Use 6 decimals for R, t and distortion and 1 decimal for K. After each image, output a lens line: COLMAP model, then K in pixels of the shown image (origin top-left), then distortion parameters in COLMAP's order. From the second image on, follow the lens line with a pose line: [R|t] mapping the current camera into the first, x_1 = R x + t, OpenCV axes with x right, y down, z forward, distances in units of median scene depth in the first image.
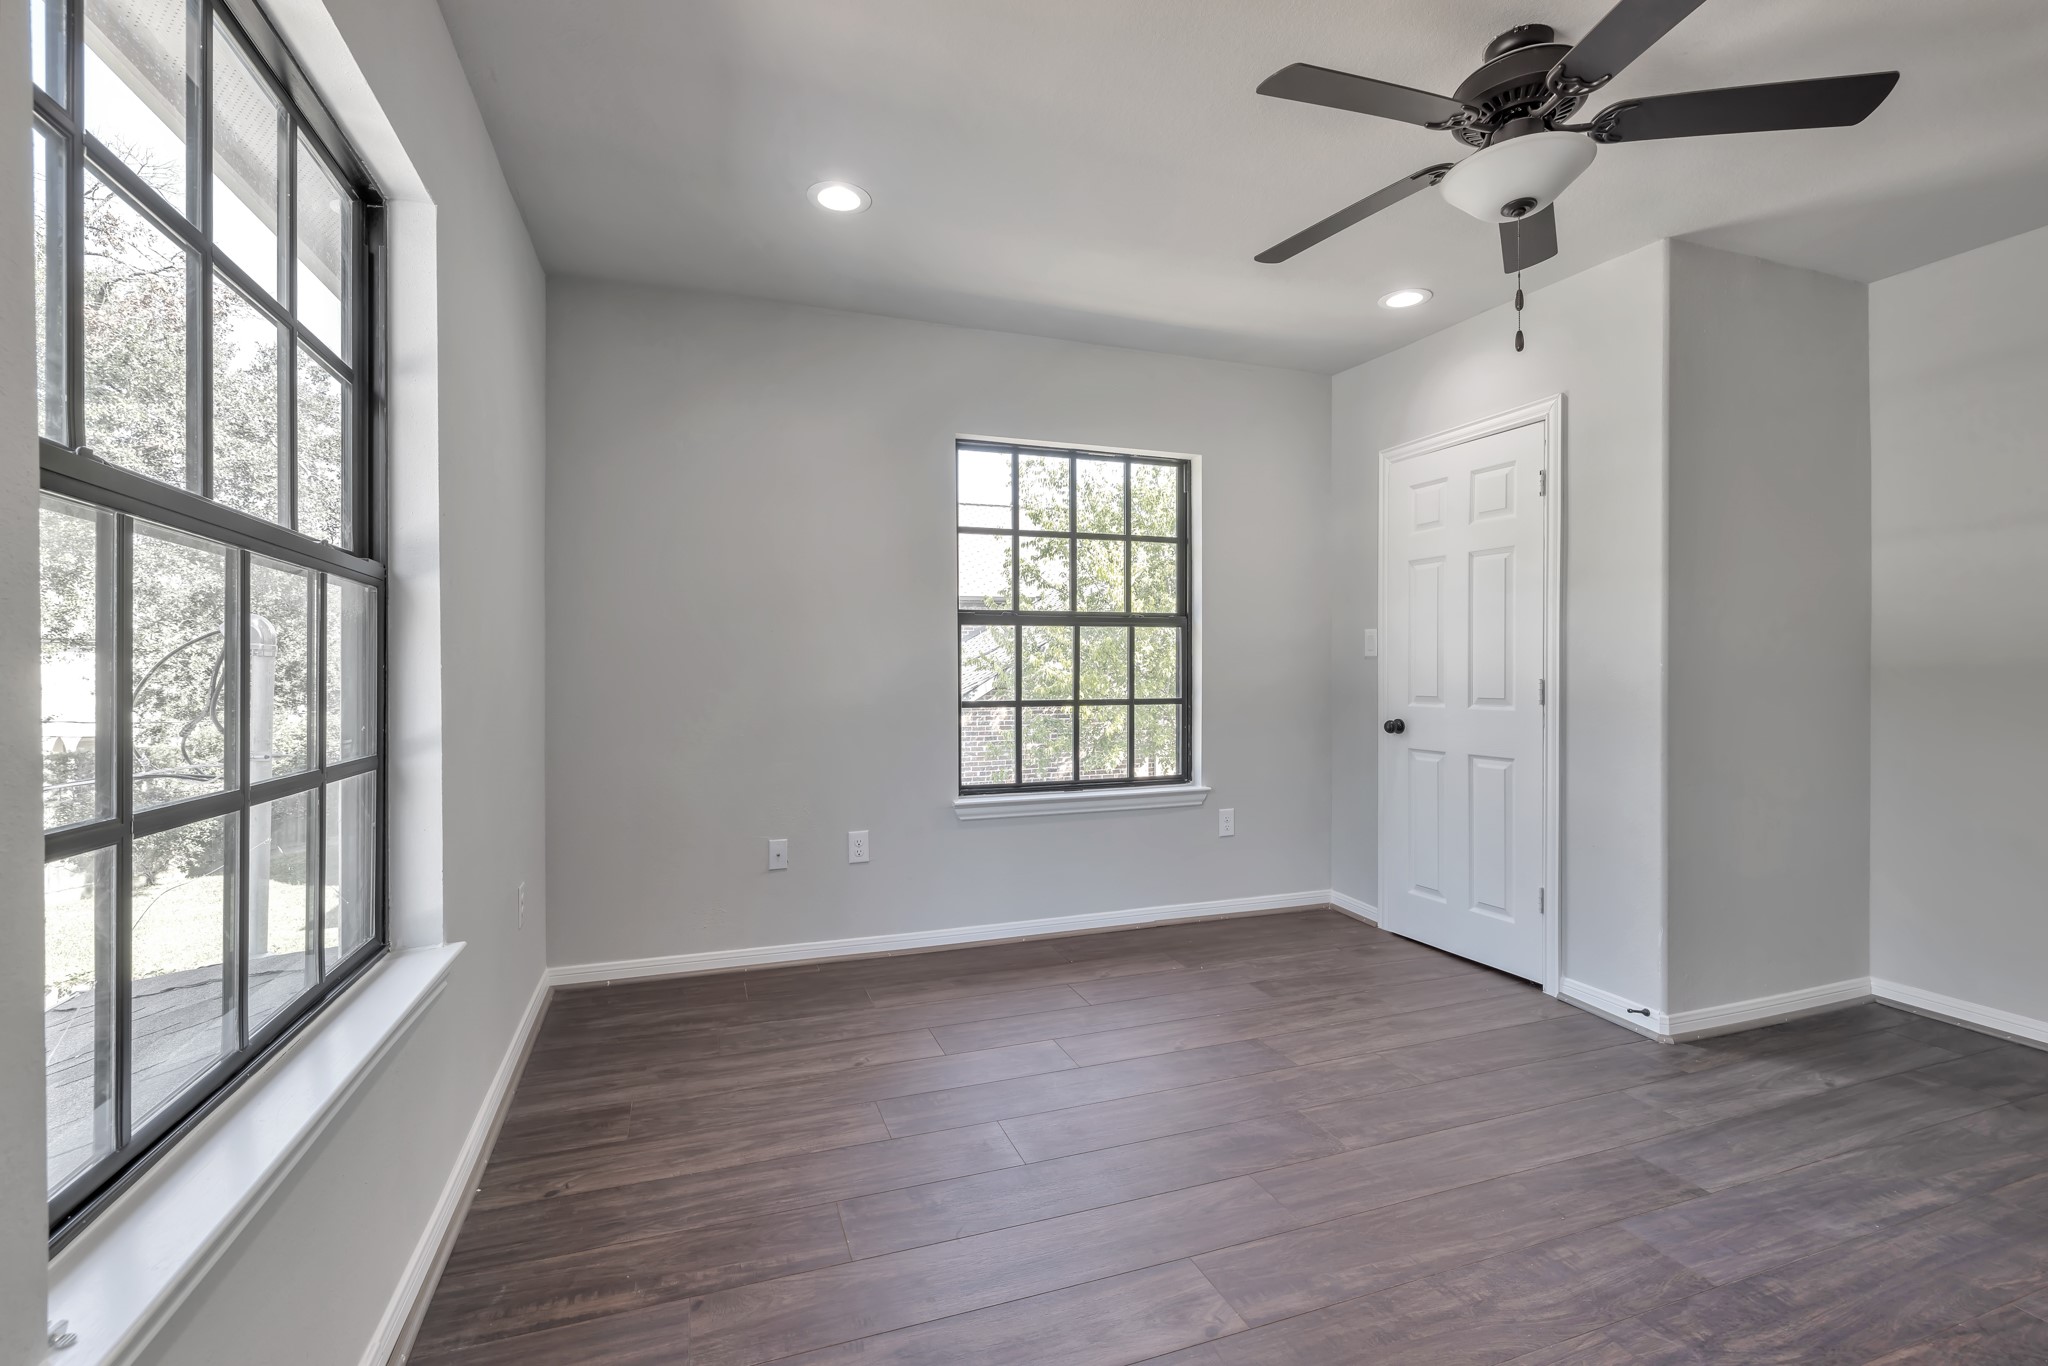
lens RADIAL K [[865.5, 0, 1016.4], [0, 865.5, 669.8], [0, 0, 1]] dist [0.000026, 0.000125]
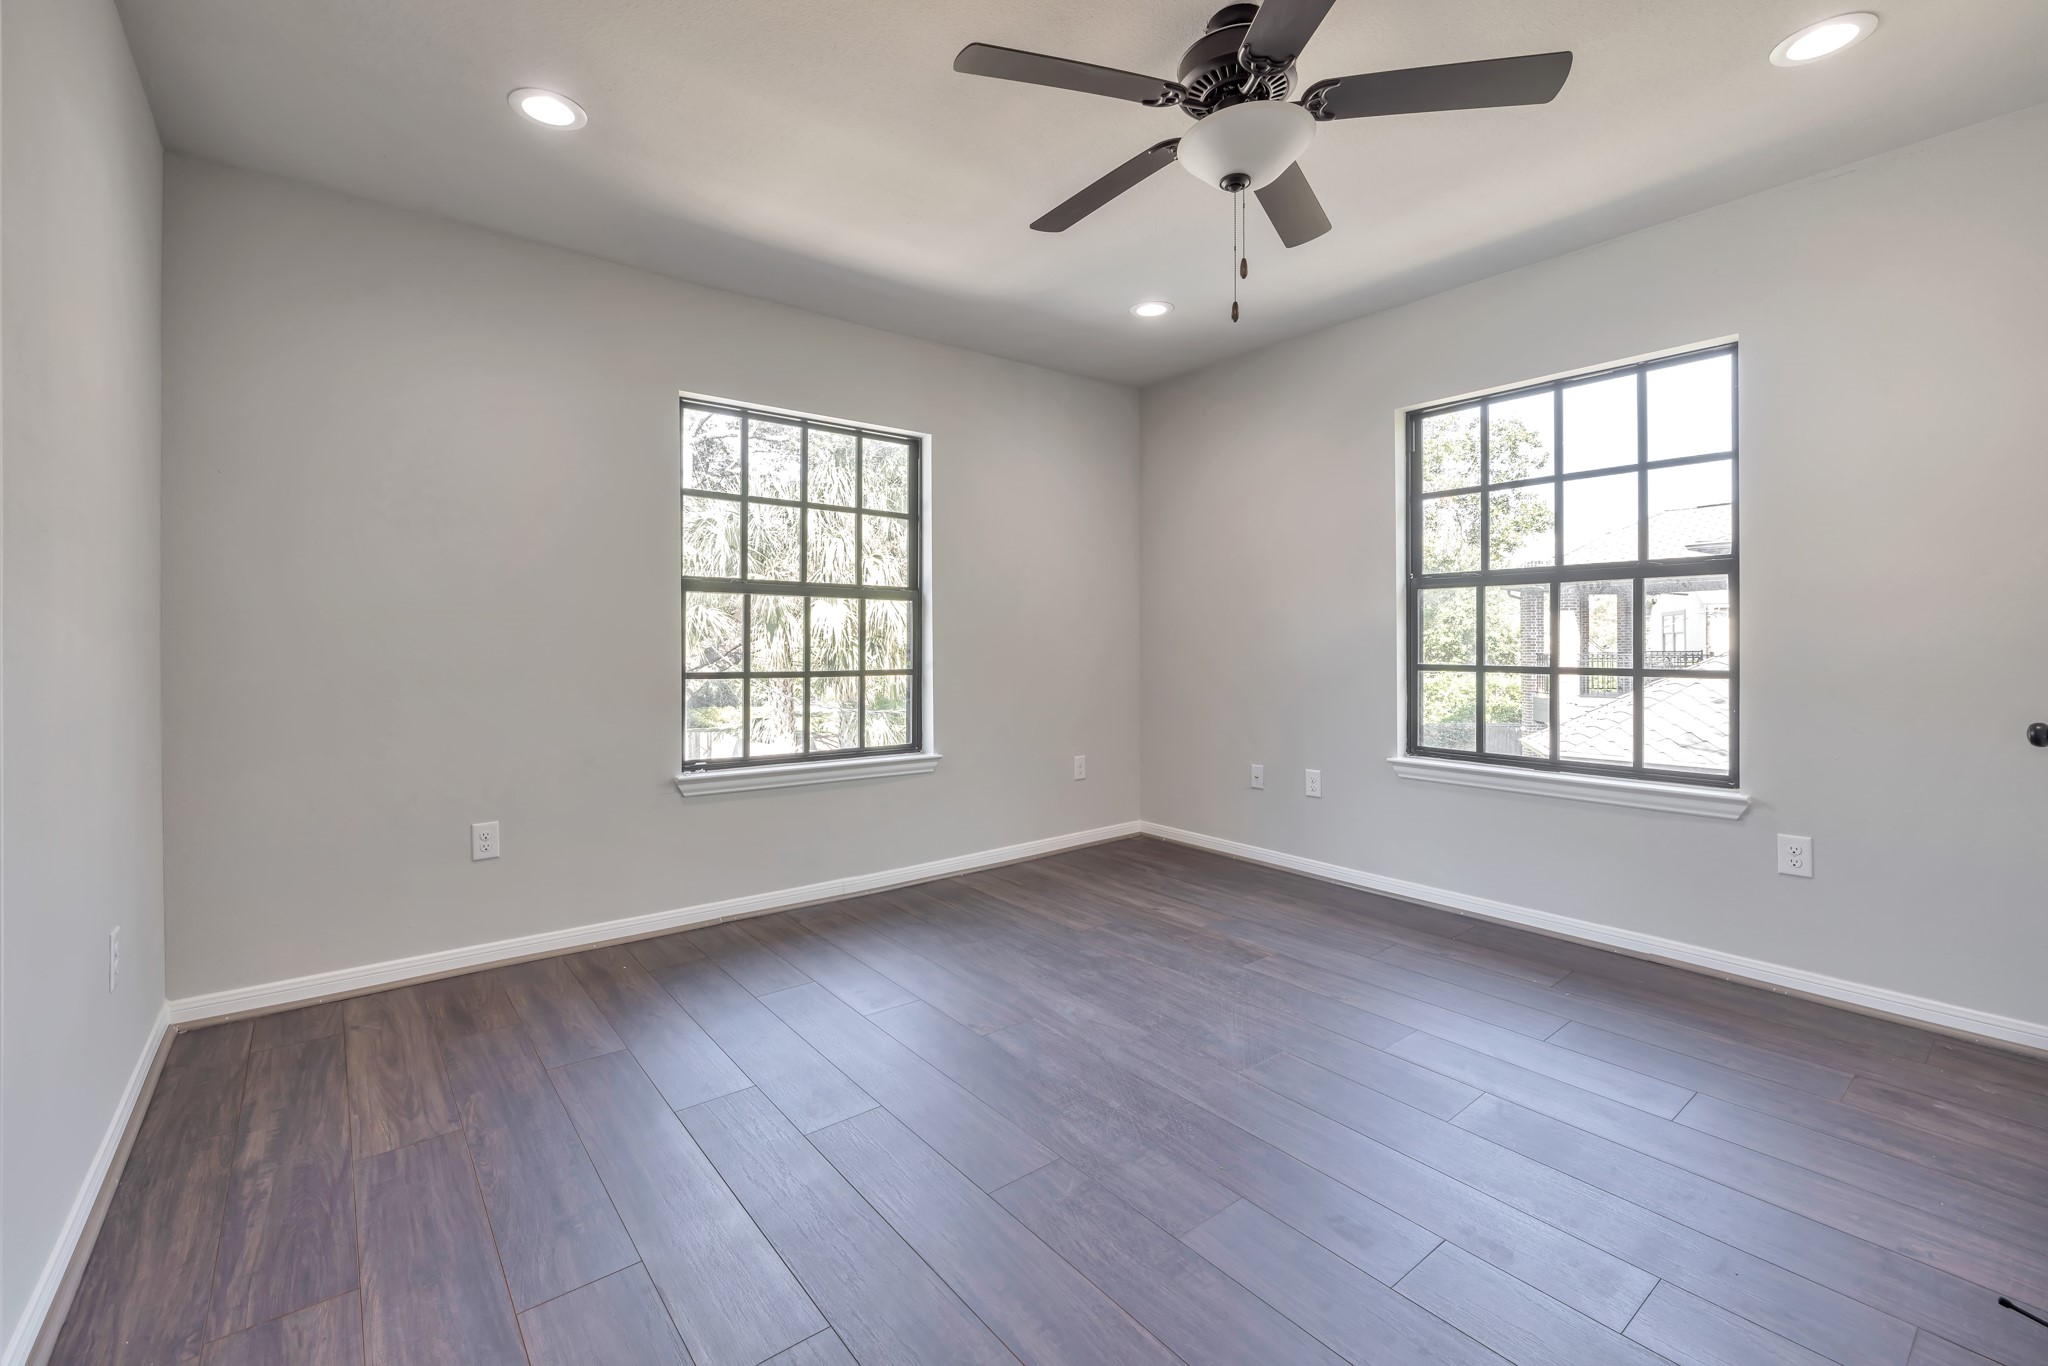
lens RADIAL K [[871.1, 0, 1028.9], [0, 871.1, 633.4], [0, 0, 1]] dist [-0.000285, -0.000012]
pose [[0.337322, -0.002238, -0.941387, 0.810280], [0.002049, 0.999997, -0.001643, 0.000486], [0.941387, -0.001375, 0.337325, 0.231726]]
